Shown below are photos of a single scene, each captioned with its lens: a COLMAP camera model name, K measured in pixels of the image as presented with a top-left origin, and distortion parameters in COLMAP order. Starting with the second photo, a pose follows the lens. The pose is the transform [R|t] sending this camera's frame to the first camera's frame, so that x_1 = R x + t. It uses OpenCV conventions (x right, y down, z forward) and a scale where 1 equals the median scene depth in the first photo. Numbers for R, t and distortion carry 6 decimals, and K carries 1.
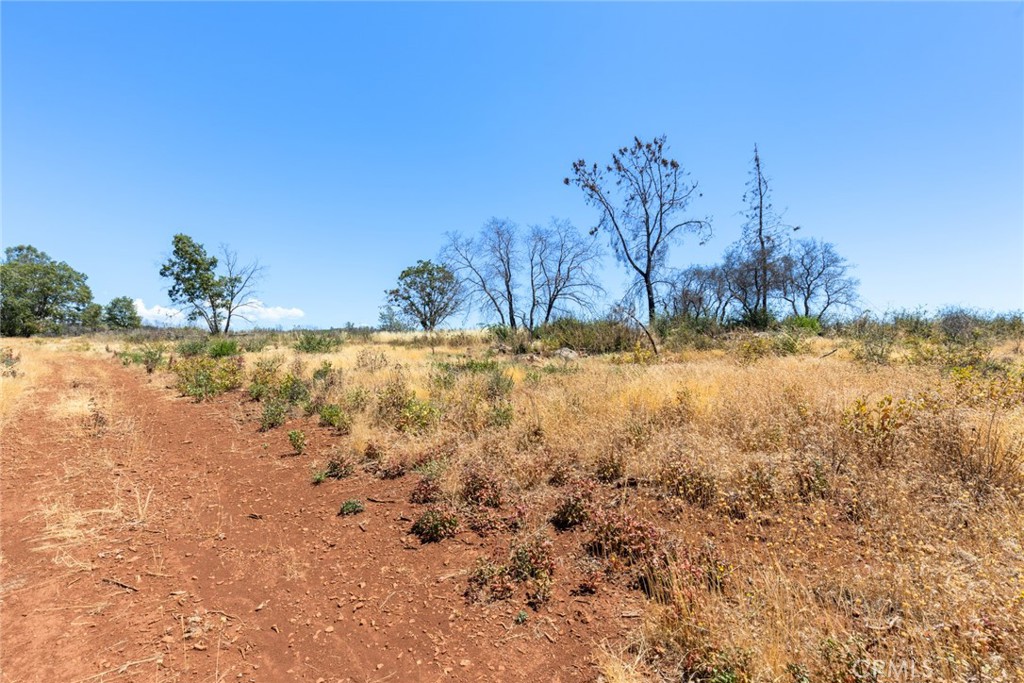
lens RADIAL K [[457.8, 0, 515.3], [0, 457.8, 338.4], [0, 0, 1]] dist [0.000753, -0.000178]
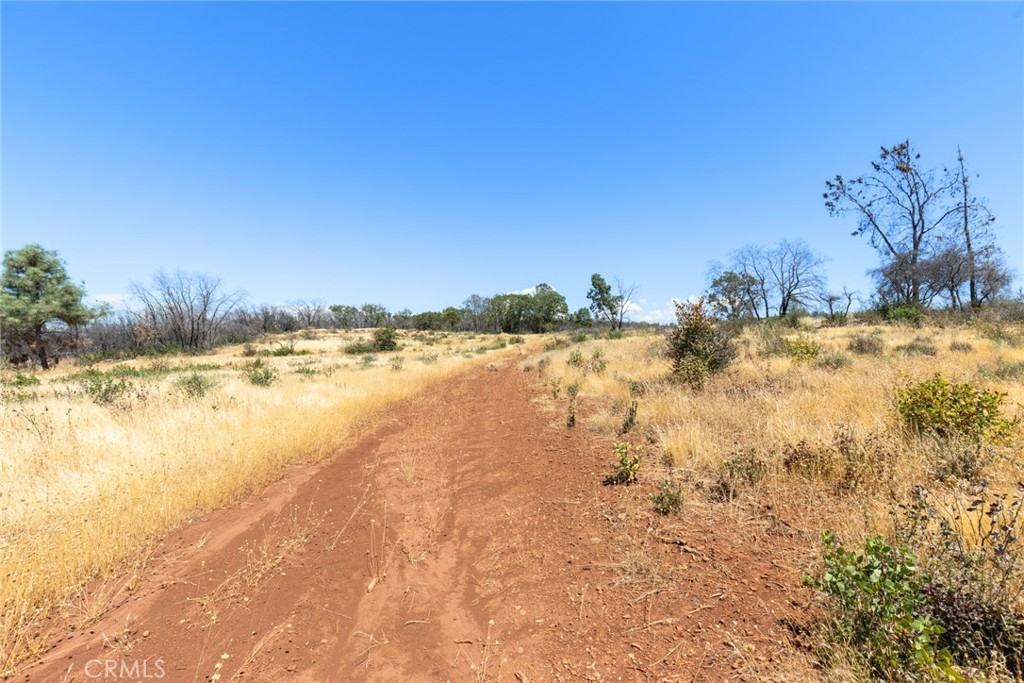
lens RADIAL K [[457.8, 0, 511.8], [0, 457.8, 342.1], [0, 0, 1]] dist [0.000753, -0.000178]
pose [[0.607912, -0.004455, -0.793992, 0.478244], [0.029616, 0.999416, 0.017068, -0.002920], [0.793452, -0.033891, 0.607688, -0.339442]]
